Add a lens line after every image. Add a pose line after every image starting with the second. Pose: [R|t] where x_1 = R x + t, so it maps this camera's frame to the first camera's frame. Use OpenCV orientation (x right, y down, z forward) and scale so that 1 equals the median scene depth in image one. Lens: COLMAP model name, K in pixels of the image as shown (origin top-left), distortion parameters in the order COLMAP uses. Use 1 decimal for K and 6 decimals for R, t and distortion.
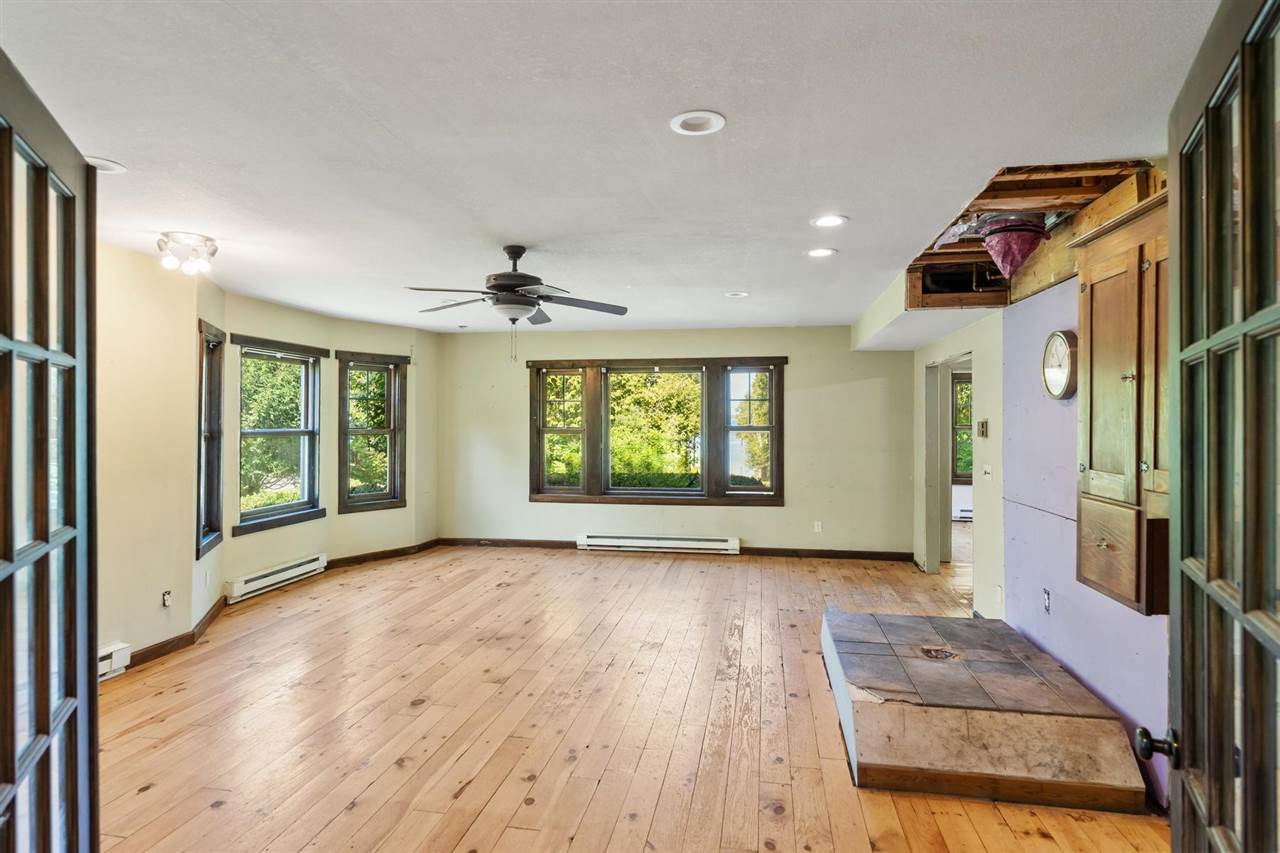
lens RADIAL K [[700.0, 0, 638.0], [0, 700.0, 424.0], [0, 0, 1]] dist [0.001502, 0.000474]
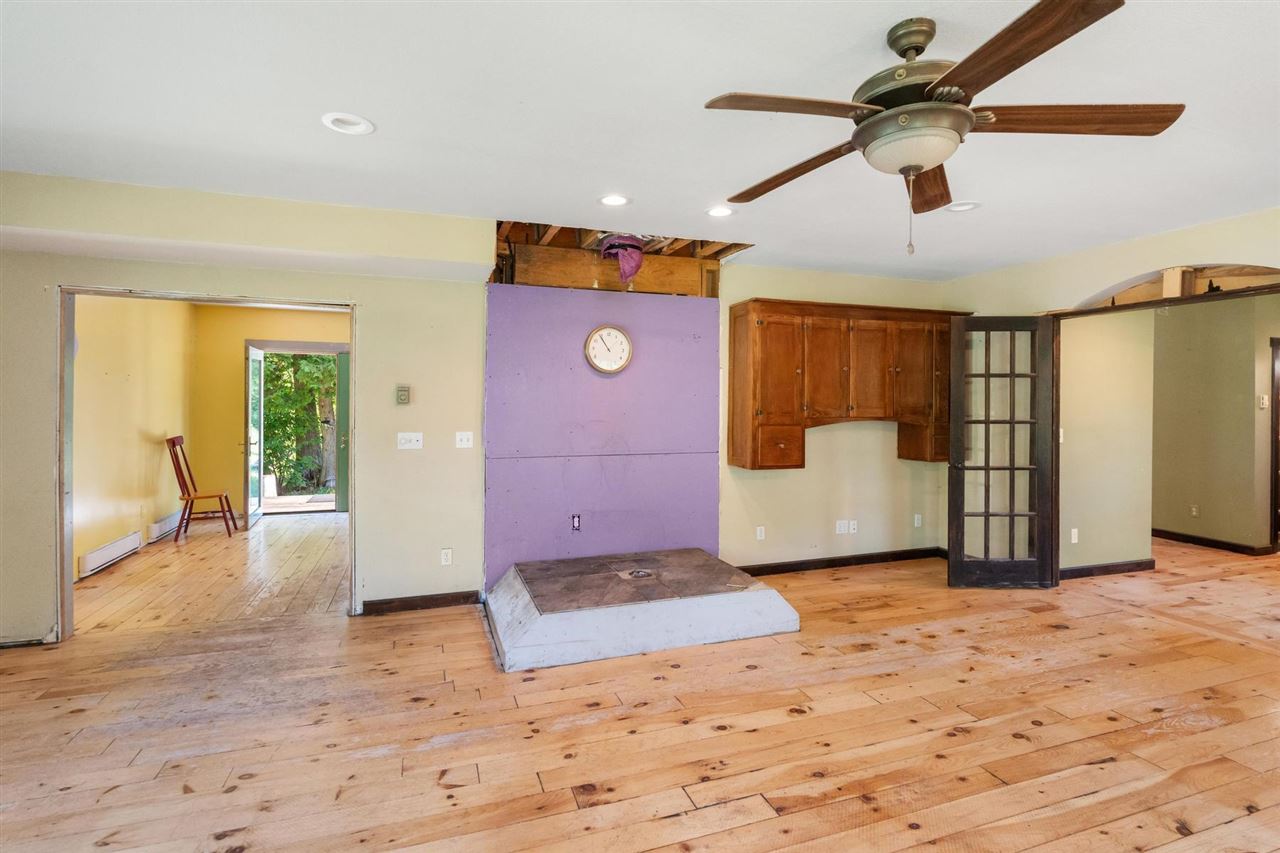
lens RADIAL K [[617.0, 0, 628.5], [0, 617.0, 399.3], [0, 0, 1]] dist [0.002340, -0.000750]
pose [[-0.493510, 0.001172, 0.869739, -0.617169], [-0.000271, 0.999999, -0.001501, 0.016620], [-0.869740, -0.000976, -0.493509, 1.829020]]
